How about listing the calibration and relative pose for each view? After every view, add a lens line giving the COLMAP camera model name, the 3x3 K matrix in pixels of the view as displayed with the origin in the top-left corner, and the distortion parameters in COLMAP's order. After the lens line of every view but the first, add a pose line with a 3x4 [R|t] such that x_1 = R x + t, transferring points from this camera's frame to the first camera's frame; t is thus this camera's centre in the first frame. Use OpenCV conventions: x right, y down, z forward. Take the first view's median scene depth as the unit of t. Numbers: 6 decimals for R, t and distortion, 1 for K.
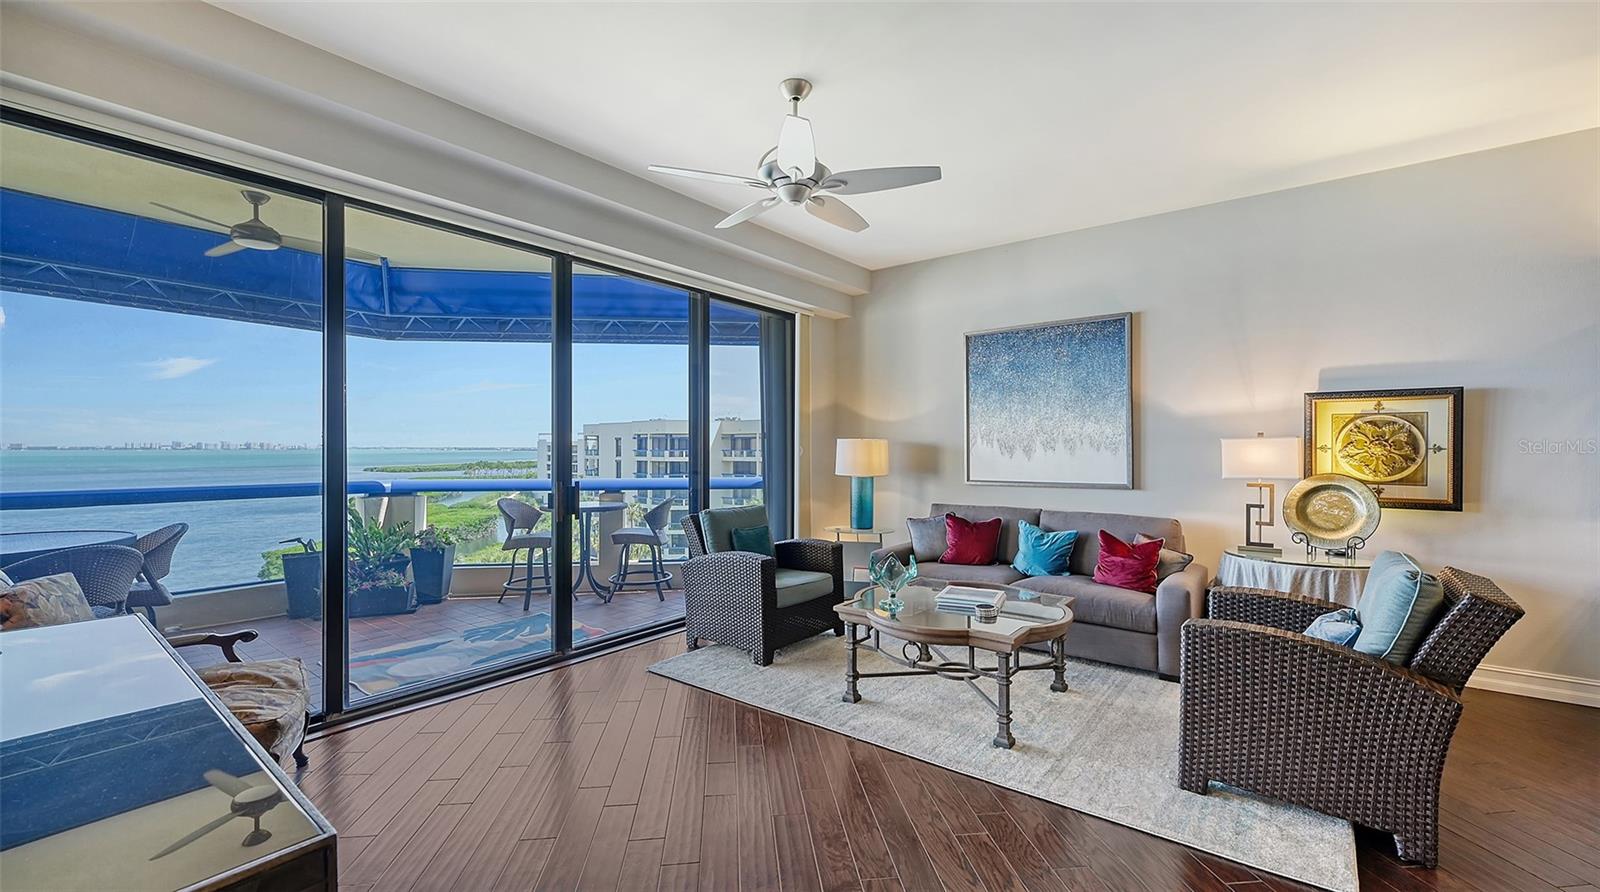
lens RADIAL K [[648.9, 0, 812.5], [0, 648.9, 457.8], [0, 0, 1]] dist [0.003055, -0.000722]
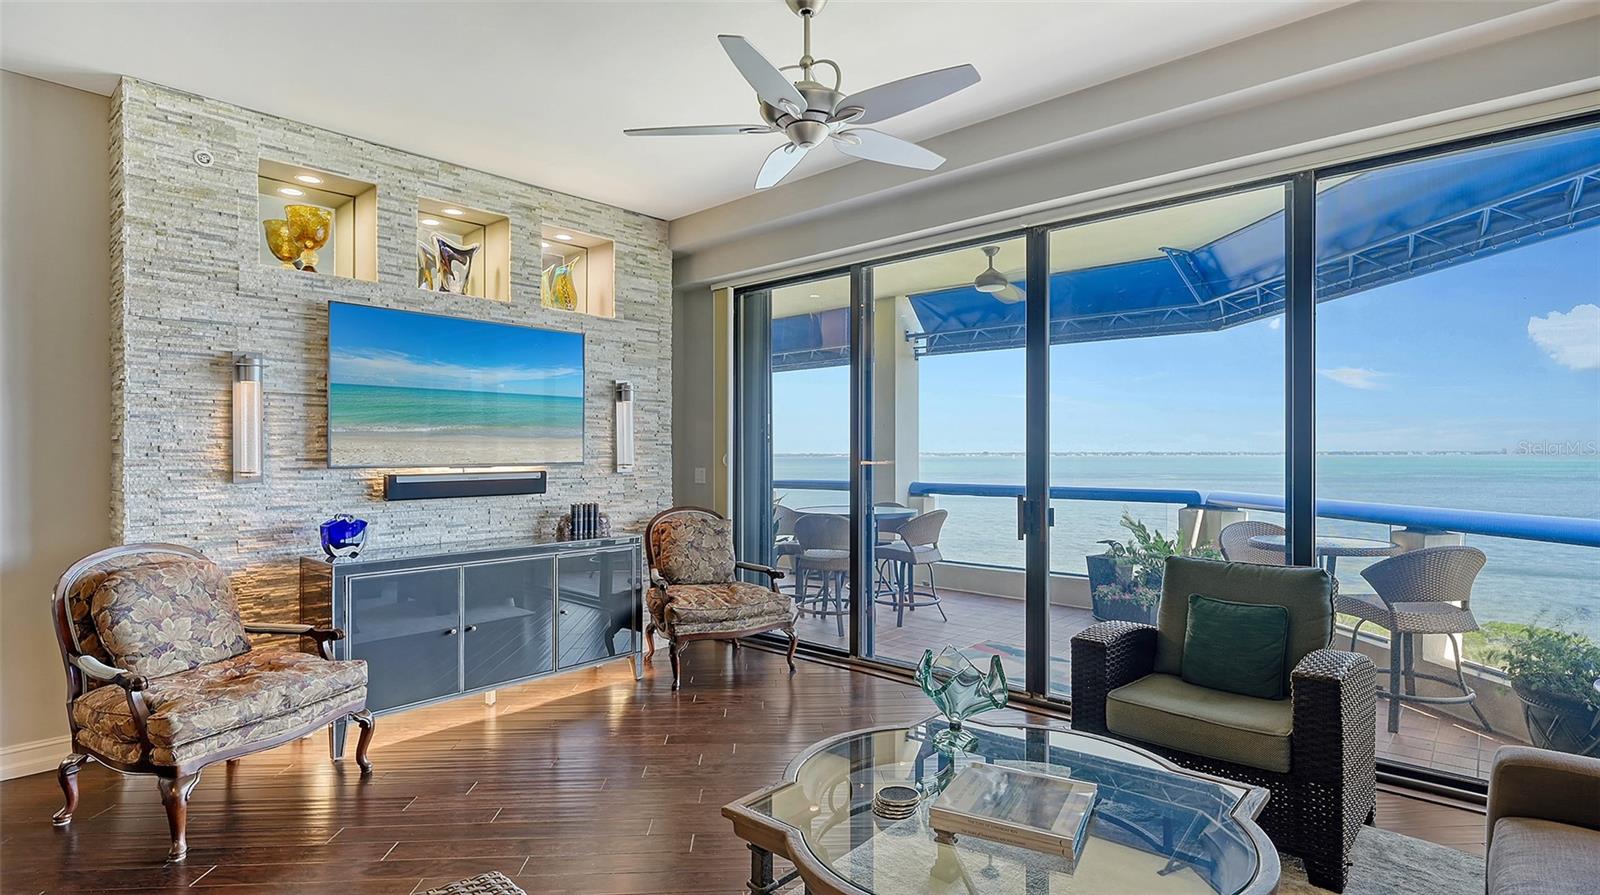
lens RADIAL K [[769.4, 0, 799.9], [0, 769.4, 481.9], [0, 0, 1]] dist [0.002562, -0.000055]
pose [[-0.075522, 0.037286, -0.996447, 0.111518], [-0.012286, 0.999190, 0.038320, -0.002921], [0.997068, 0.015136, -0.075002, 0.133604]]
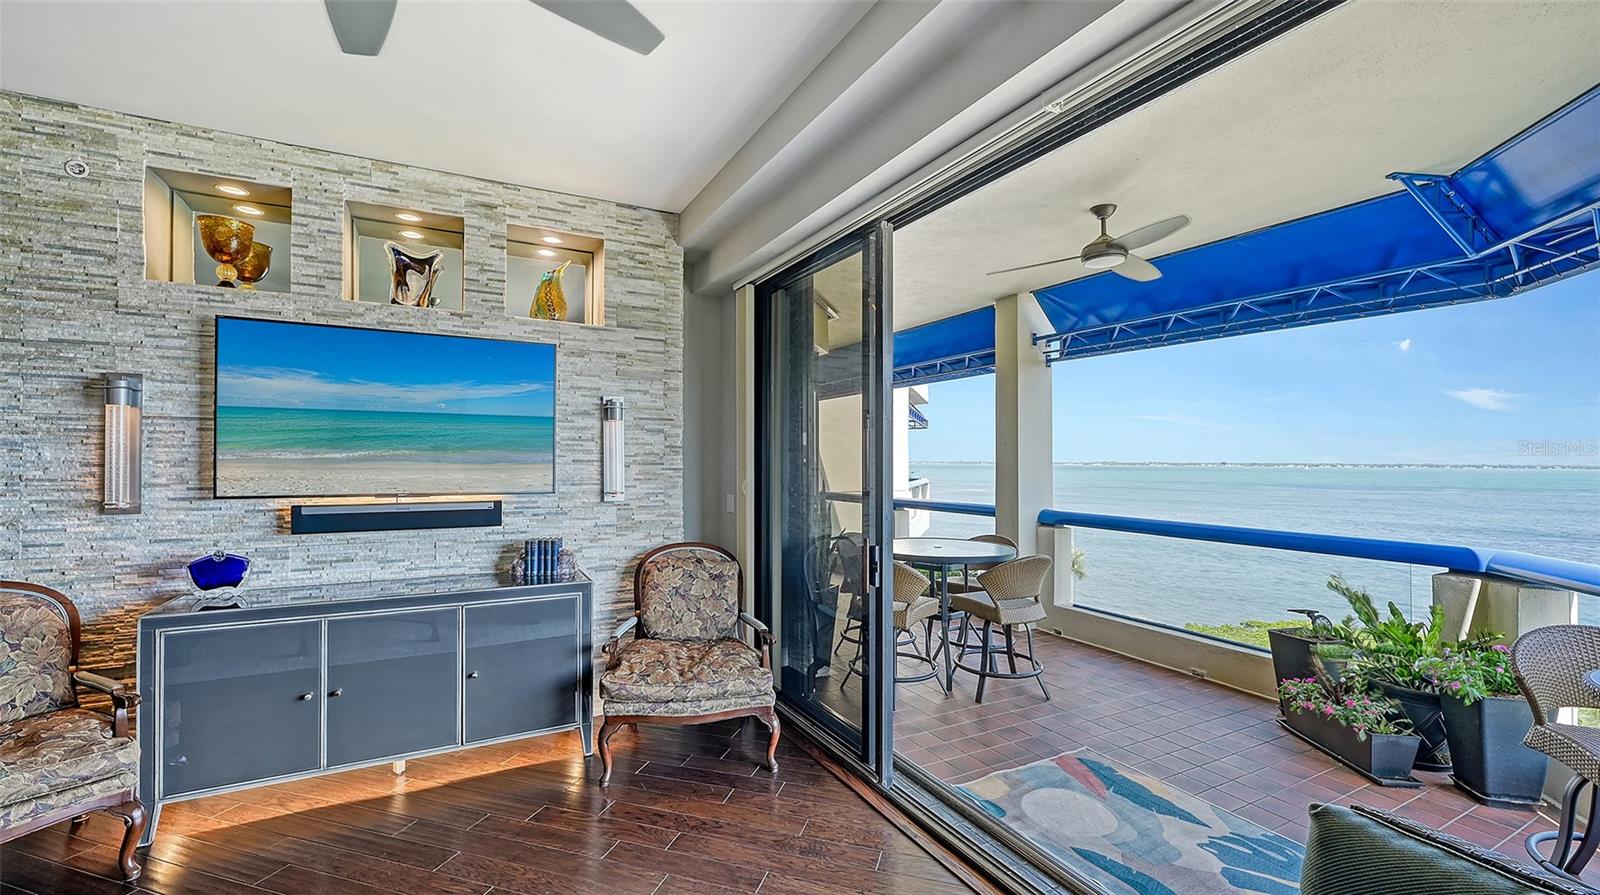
lens RADIAL K [[648.9, 0, 795.1], [0, 648.9, 461.7], [0, 0, 1]] dist [0.003055, -0.000722]
pose [[-0.408433, -0.001562, -0.912787, 0.026182], [-0.020342, 0.999766, 0.007391, -0.008568], [0.912562, 0.021587, -0.408369, 0.173817]]
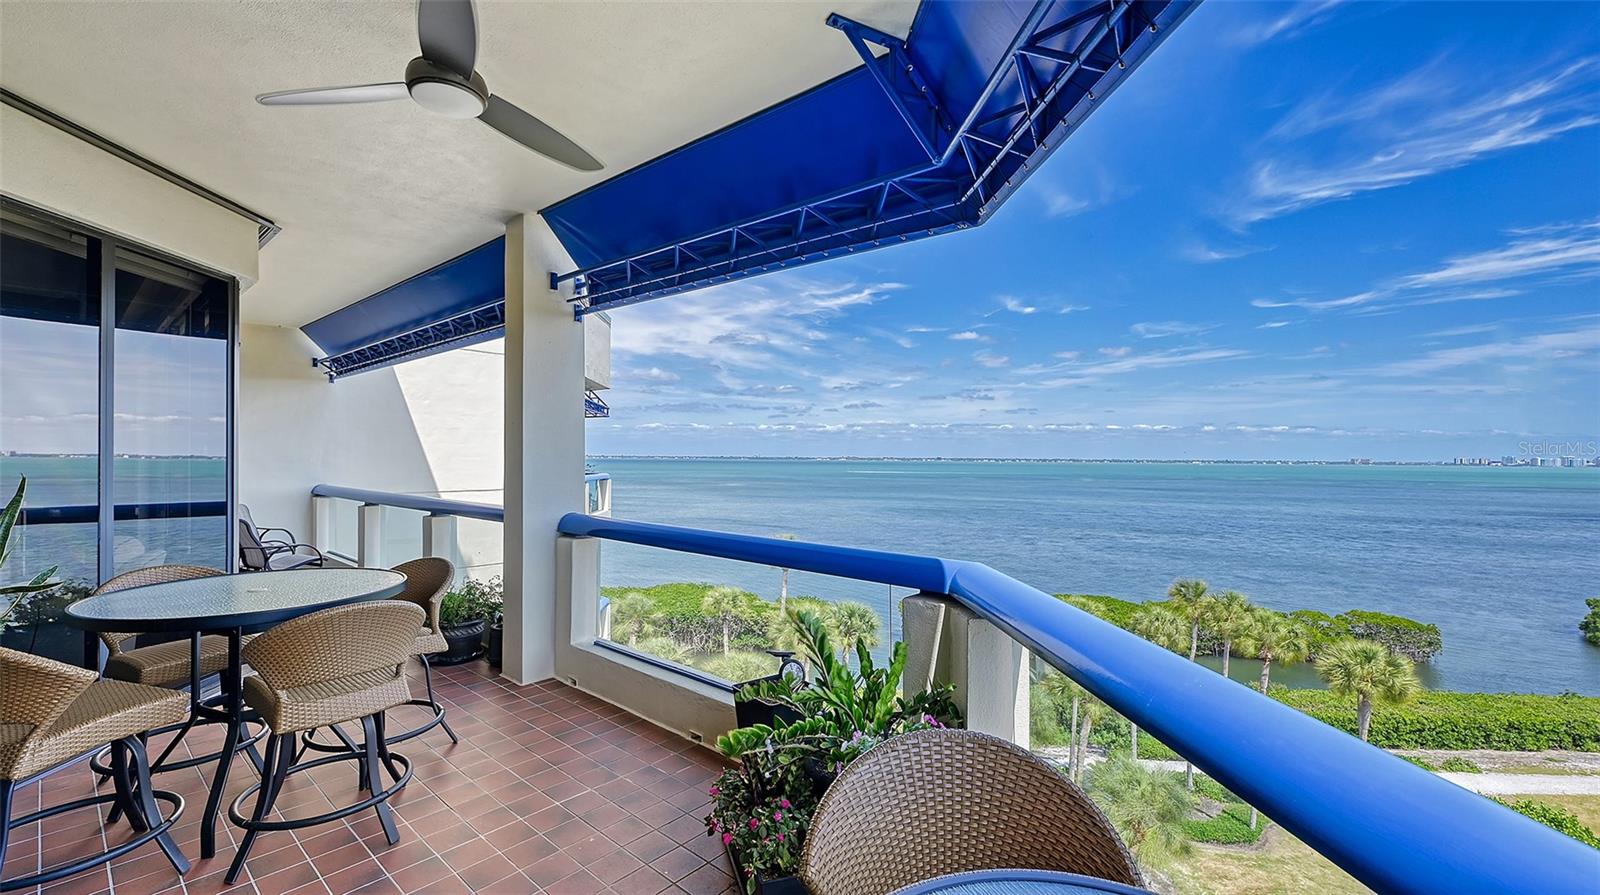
lens RADIAL K [[648.9, 0, 806.5], [0, 648.9, 453.1], [0, 0, 1]] dist [0.003055, -0.000722]
pose [[-0.040384, -0.007158, -0.999159, -0.060649], [-0.023279, 0.999710, -0.006221, -0.007797], [0.998913, 0.023008, -0.040539, 0.234992]]
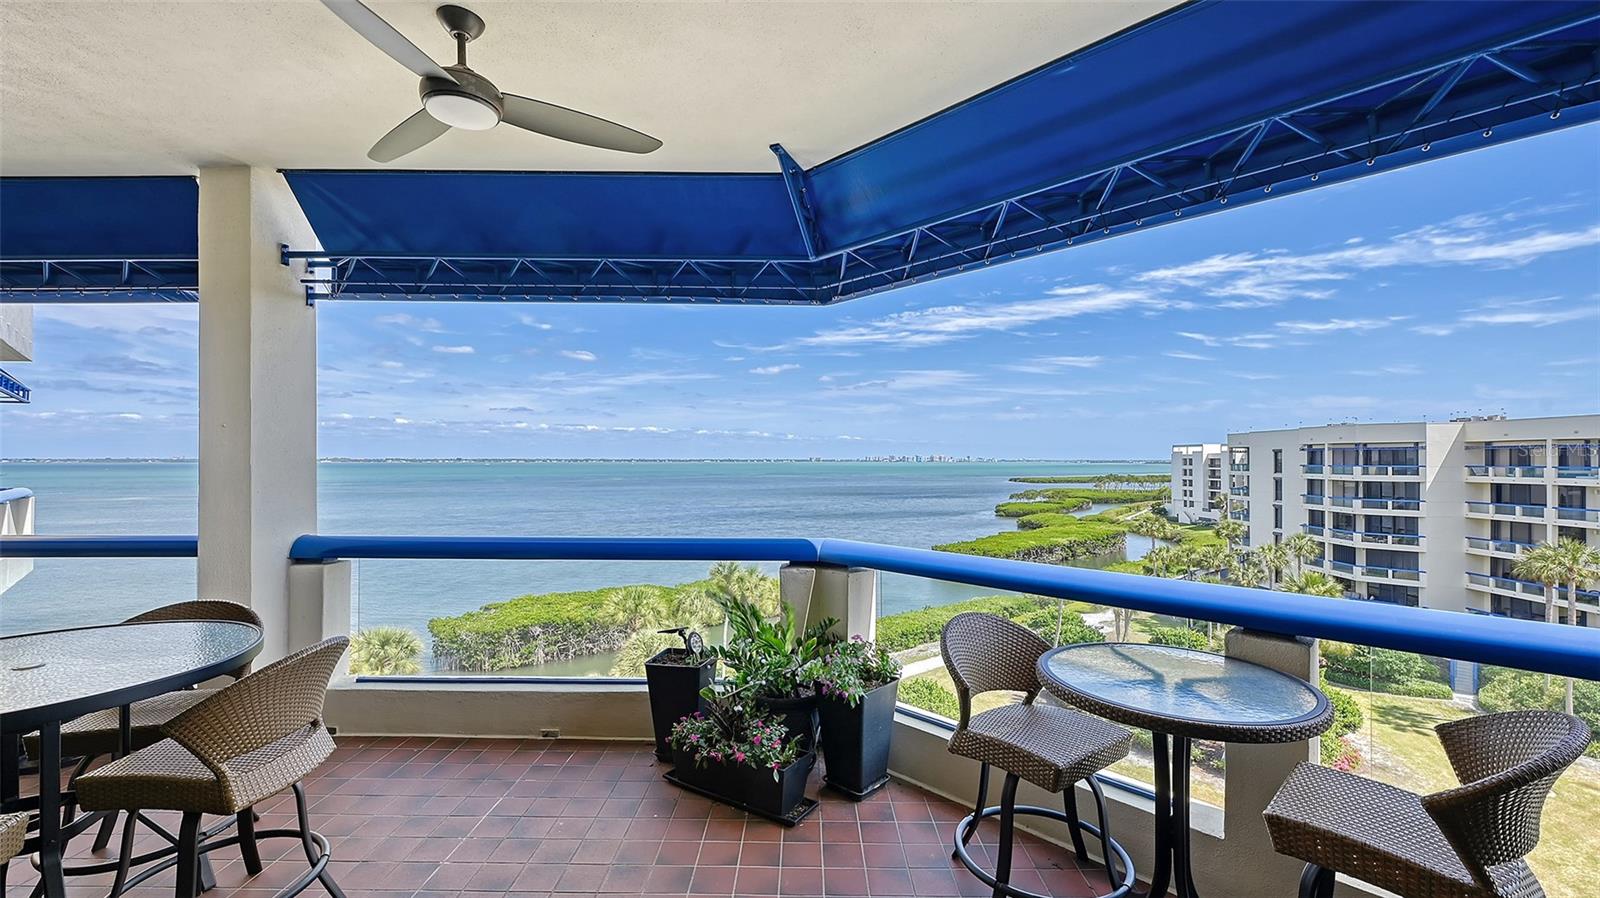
lens RADIAL K [[648.9, 0, 805.2], [0, 648.9, 452.9], [0, 0, 1]] dist [0.003055, -0.000722]
pose [[0.606194, -0.007578, -0.795280, -0.047813], [-0.012850, 0.999731, -0.019321, -0.008462], [0.795213, 0.021931, 0.605934, 0.160533]]
